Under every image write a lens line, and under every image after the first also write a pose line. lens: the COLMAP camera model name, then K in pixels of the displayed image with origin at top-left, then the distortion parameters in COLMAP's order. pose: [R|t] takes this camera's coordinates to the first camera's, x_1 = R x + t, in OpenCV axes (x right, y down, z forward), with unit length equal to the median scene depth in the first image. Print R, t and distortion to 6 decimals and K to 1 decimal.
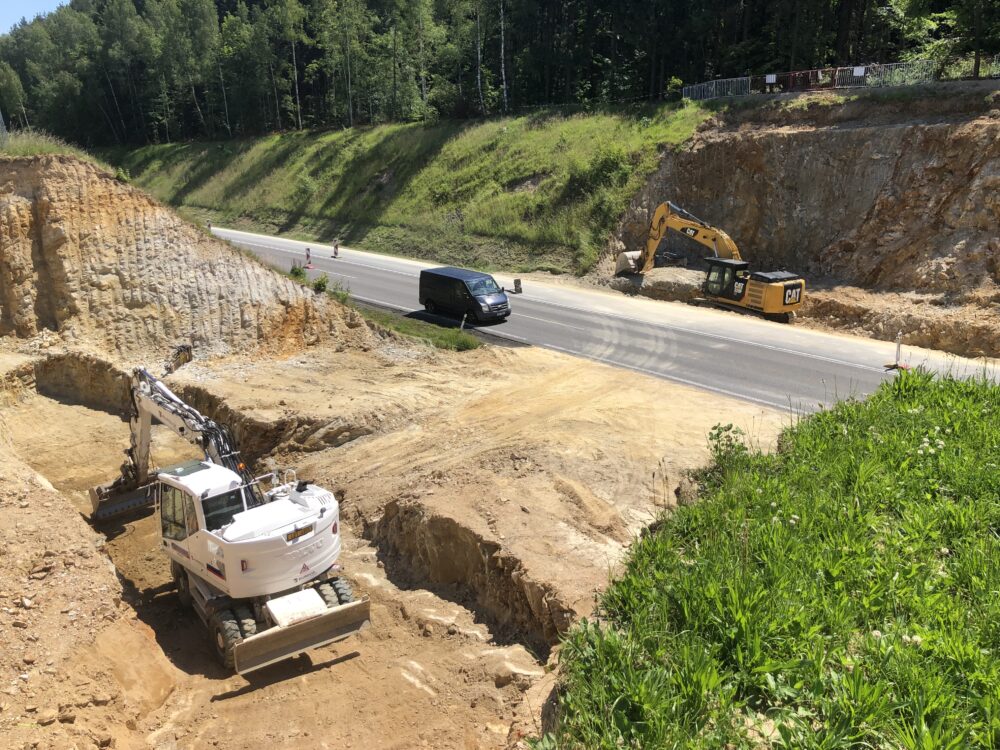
lens RADIAL K [[856.4, 0, 500.0], [0, 856.4, 375.0], [0, 0, 1]] dist [0.012528, -0.014737]
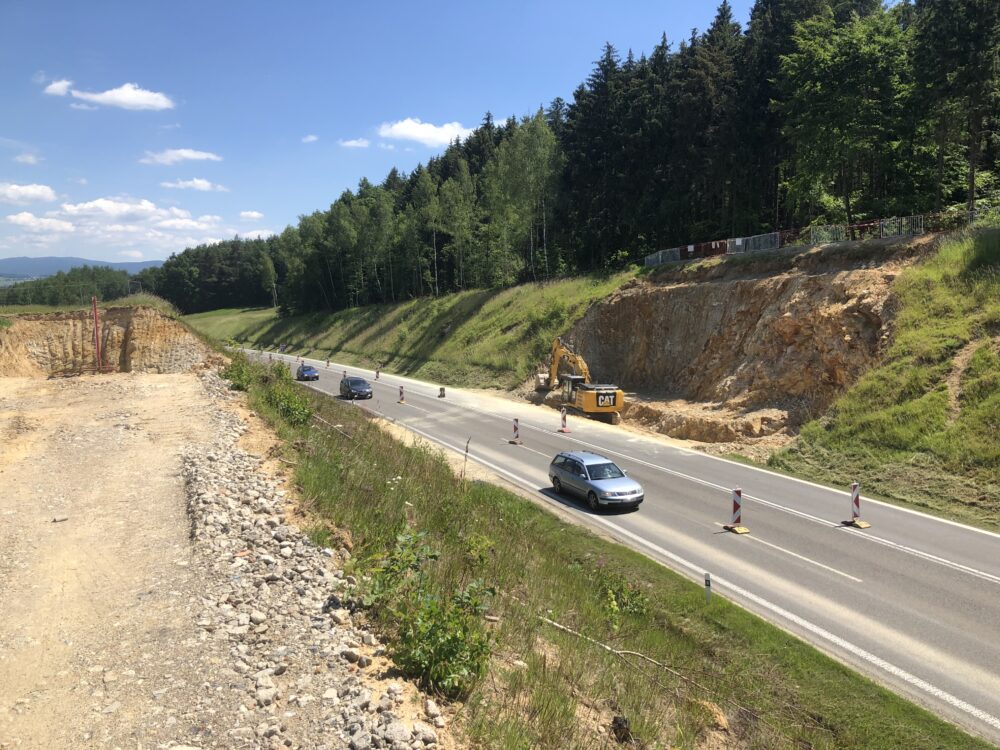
lens RADIAL K [[856.4, 0, 500.0], [0, 856.4, 375.0], [0, 0, 1]] dist [0.012528, -0.014737]
pose [[0.948356, 0.013097, -0.316938, 0.510401], [-0.073043, 0.981313, -0.178013, 0.104475], [0.308684, 0.191970, 0.931591, -0.290374]]
